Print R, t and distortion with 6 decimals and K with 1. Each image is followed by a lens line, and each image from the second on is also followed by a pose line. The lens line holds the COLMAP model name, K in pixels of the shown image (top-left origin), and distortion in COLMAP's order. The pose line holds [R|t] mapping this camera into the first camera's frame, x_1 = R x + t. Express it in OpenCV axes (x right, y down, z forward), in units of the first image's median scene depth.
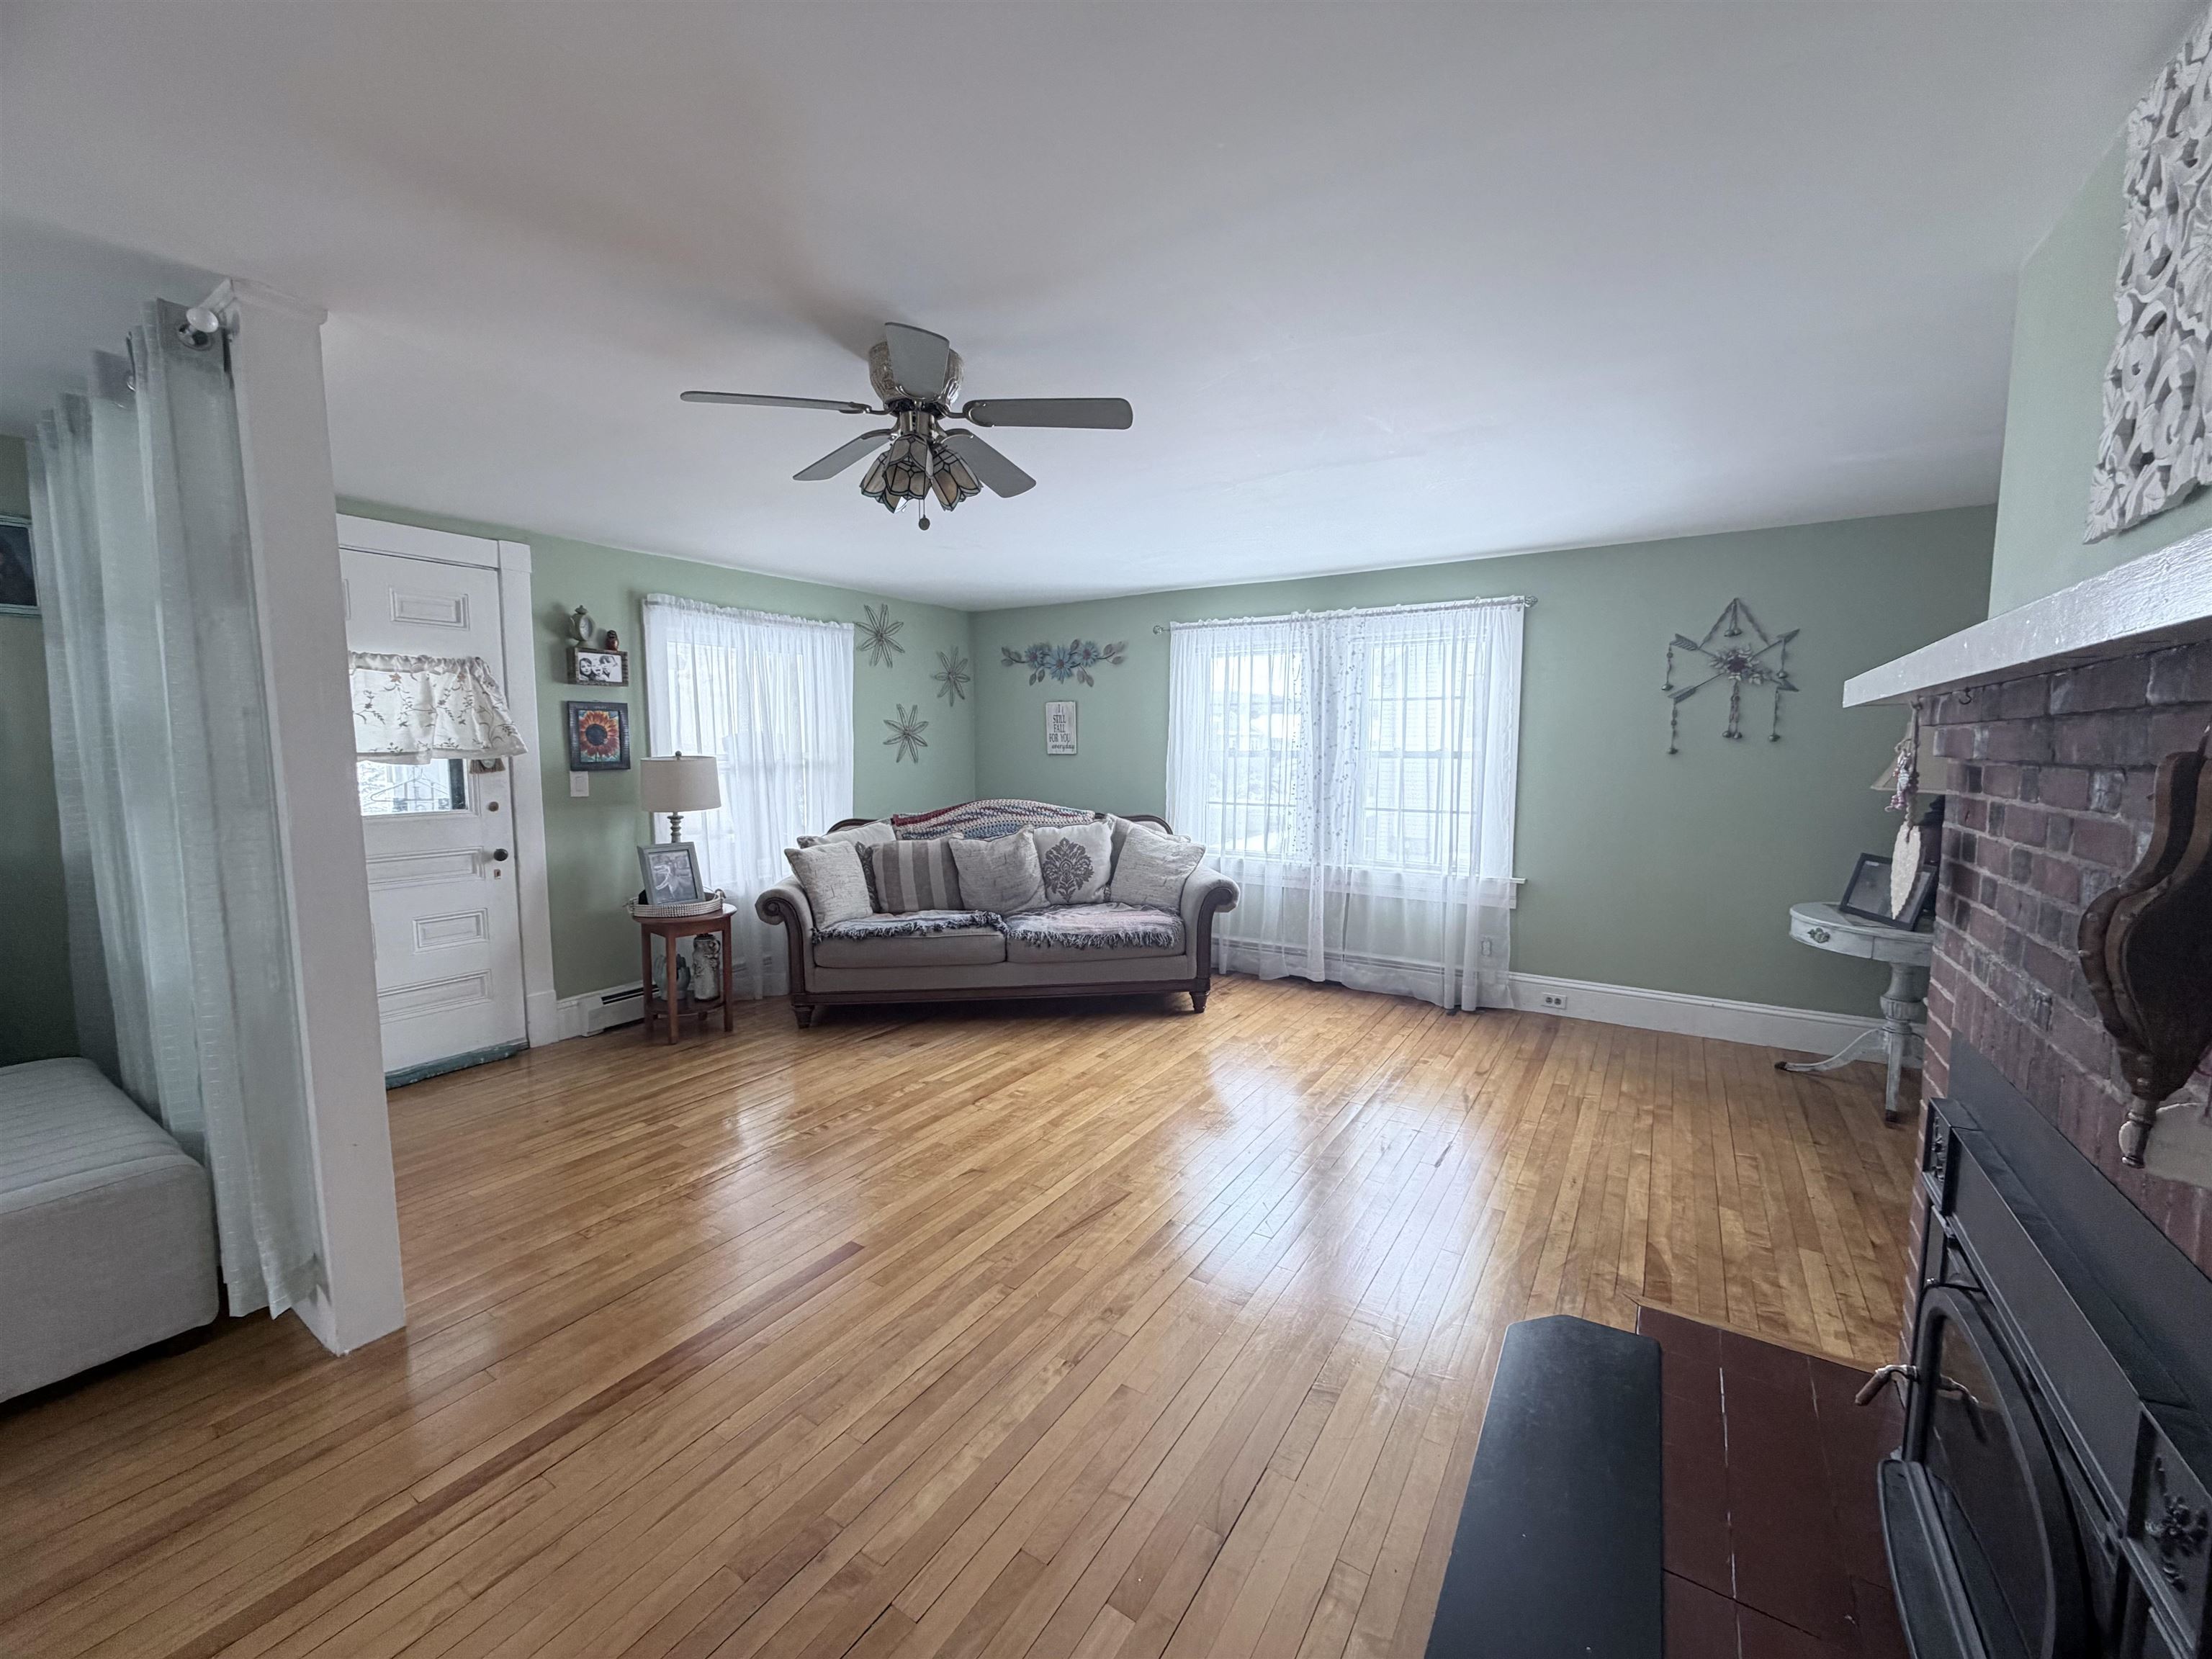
lens RADIAL K [[873.1, 0, 1103.3], [0, 873.1, 832.1], [0, 0, 1]] dist [0.002507, -0.004855]
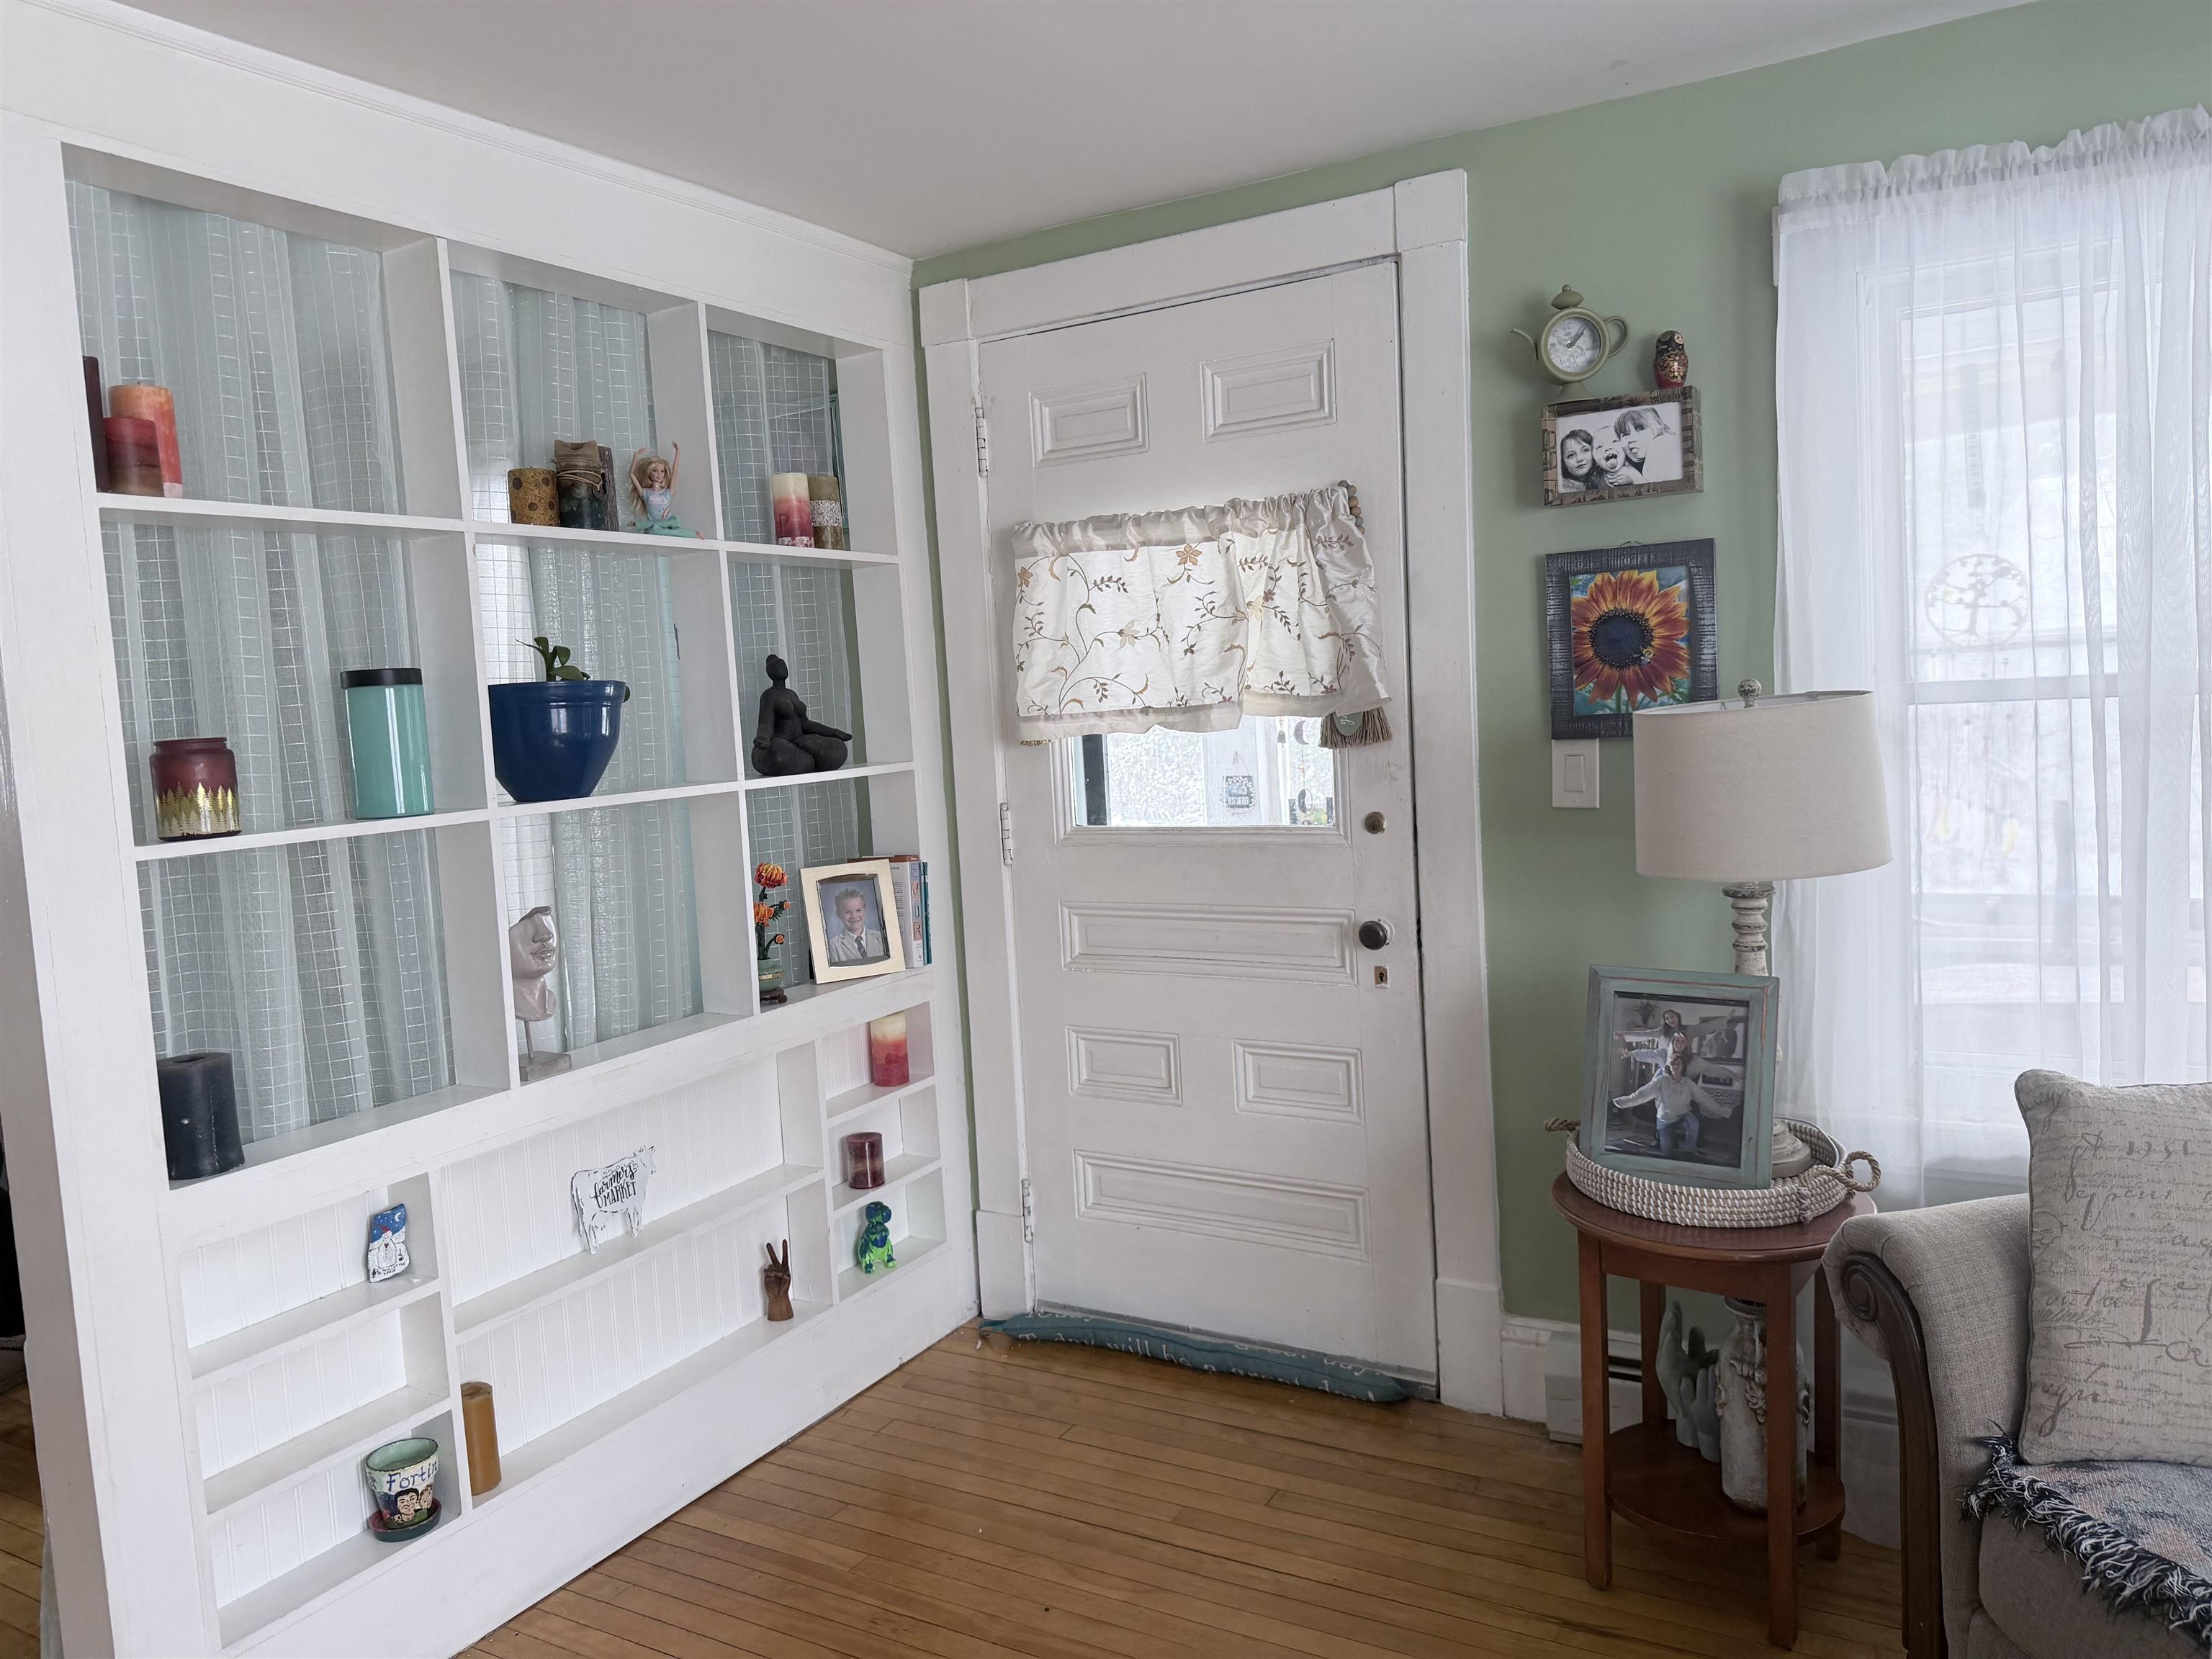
lens RADIAL K [[1575.3, 0, 1099.9], [0, 1575.3, 809.8], [0, 0, 1]] dist [0.116963, -0.143883]
pose [[0.040025, 0.076558, -0.996261, 0.078155], [-0.041194, 0.996339, 0.074909, -0.086717], [0.998349, 0.038042, 0.043032, 0.810120]]
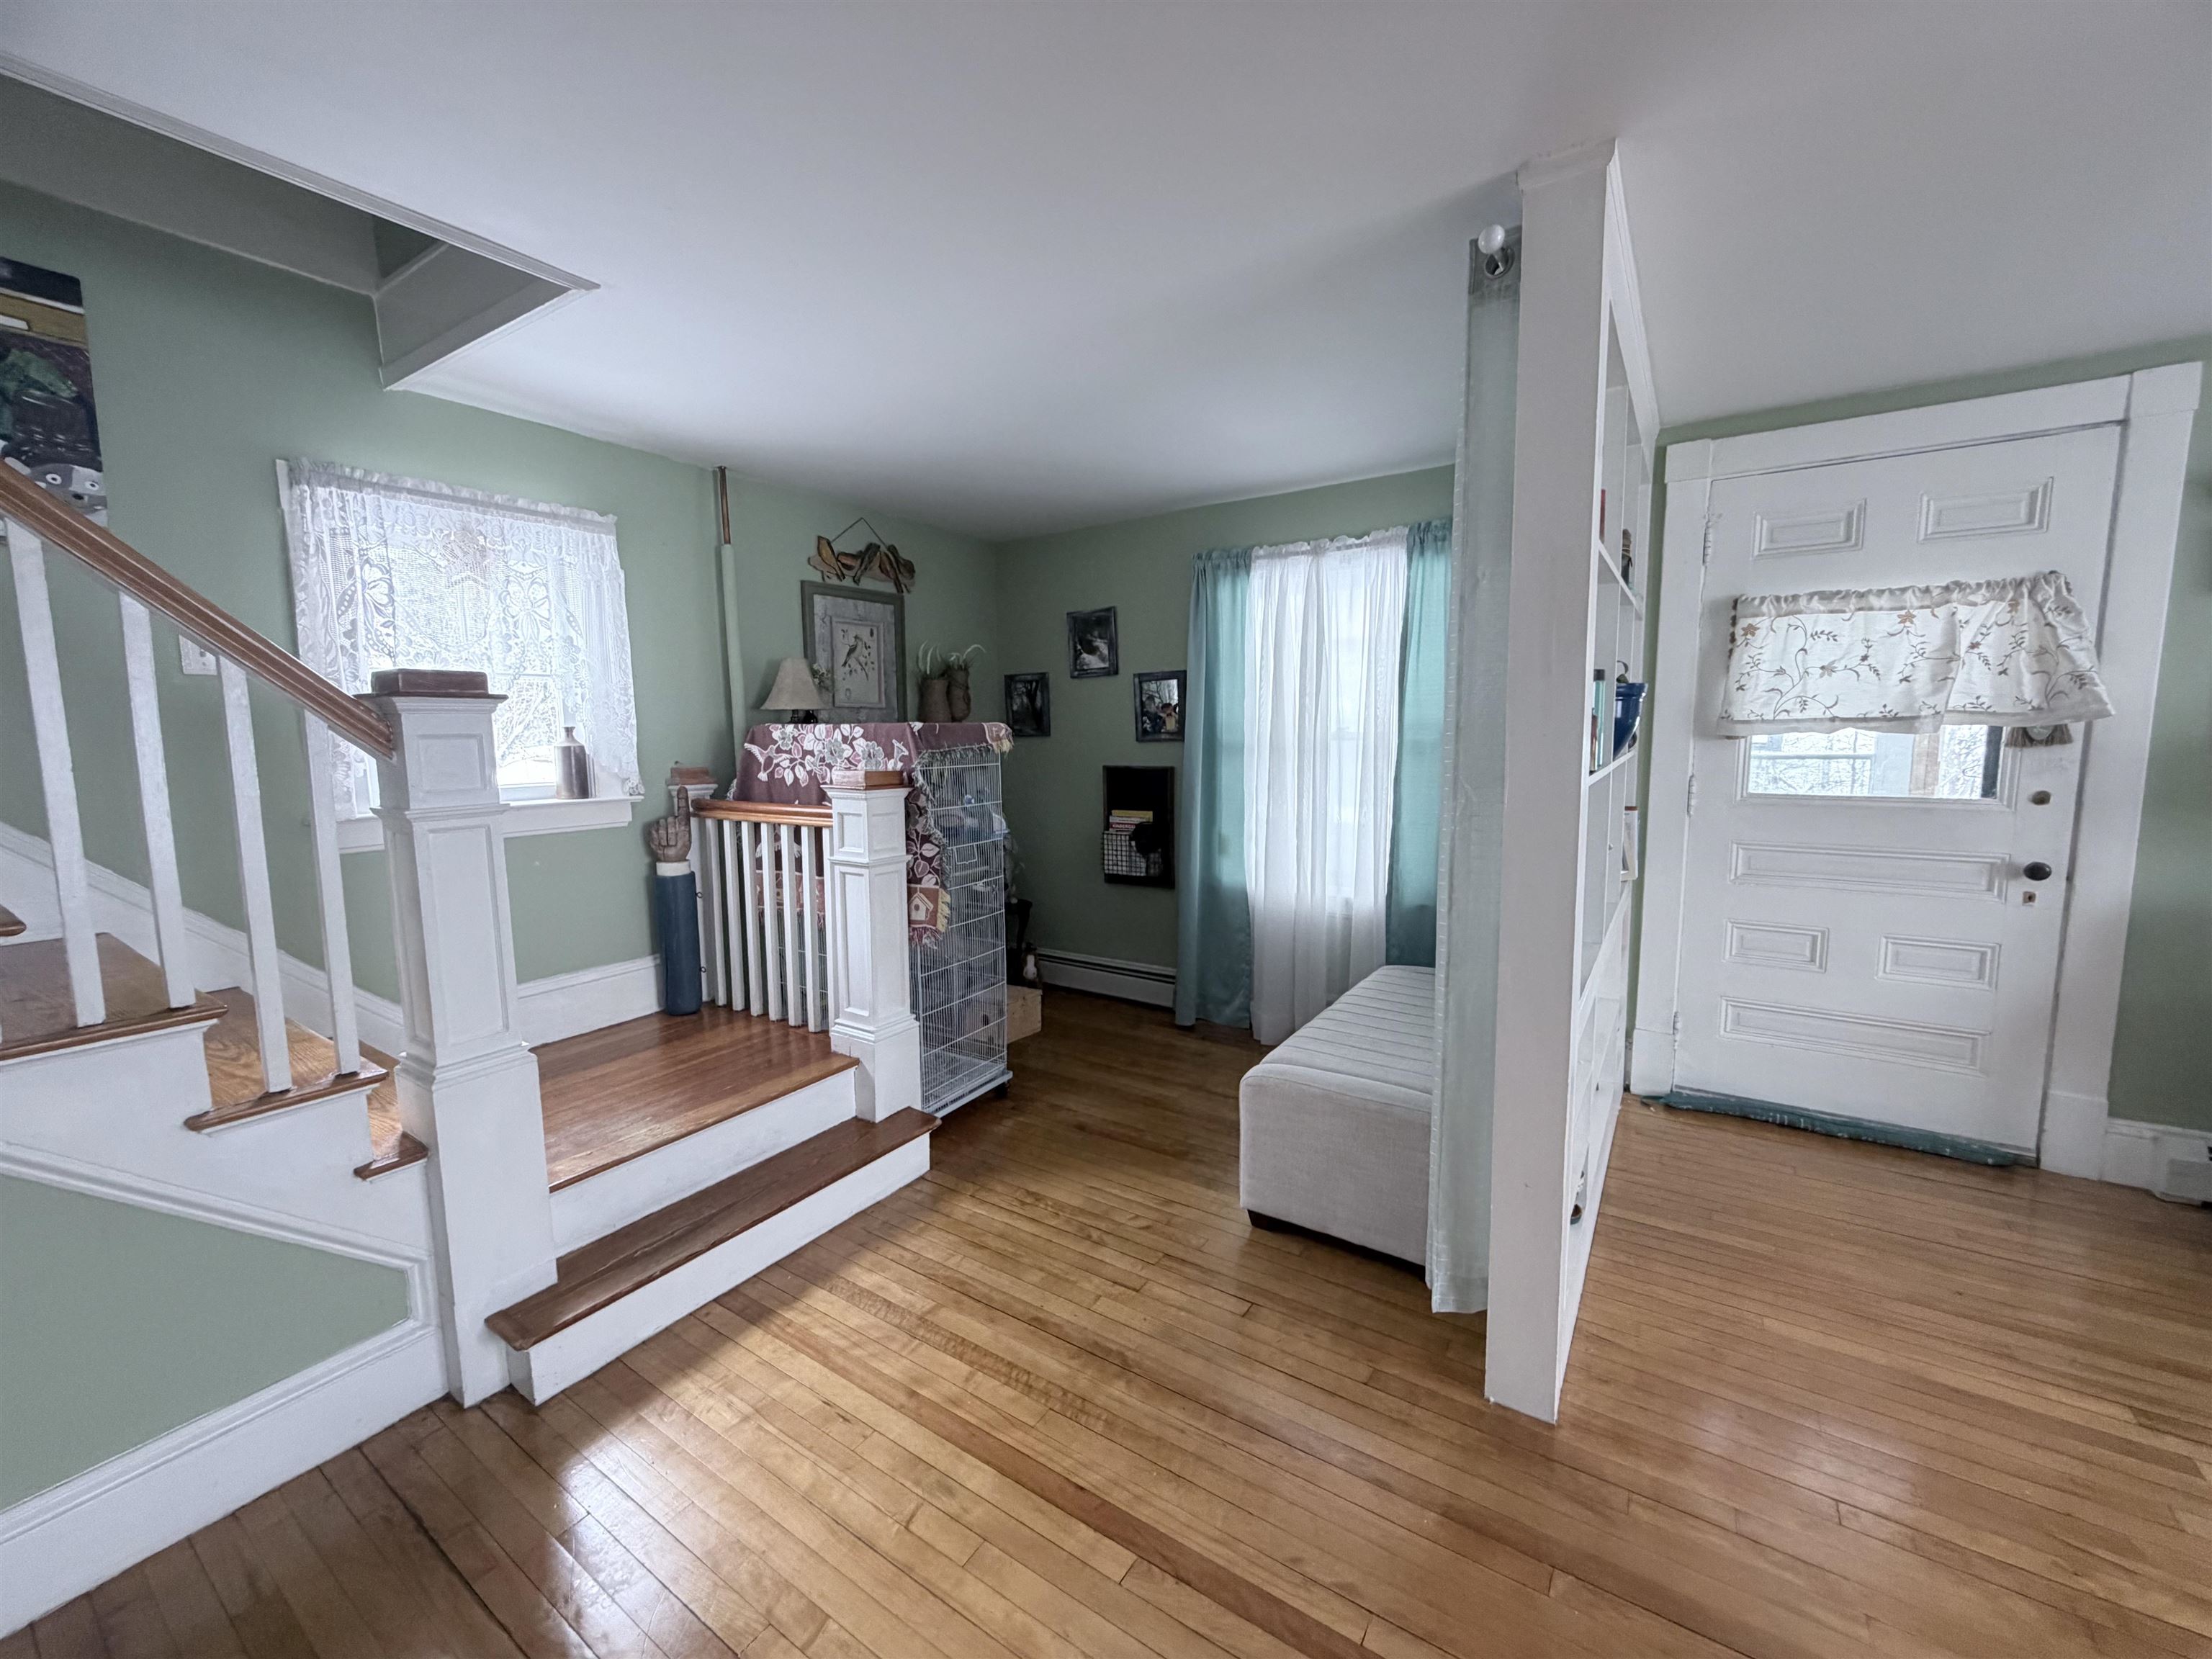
lens RADIAL K [[883.6, 0, 1105.0], [0, 883.6, 823.5], [0, 0, 1]] dist [0.002207, 0.000162]
pose [[-0.009347, 0.116593, -0.993136, -0.020298], [-0.082973, 0.989664, 0.116967, -0.028760], [0.996508, 0.083497, 0.000424, 0.285528]]
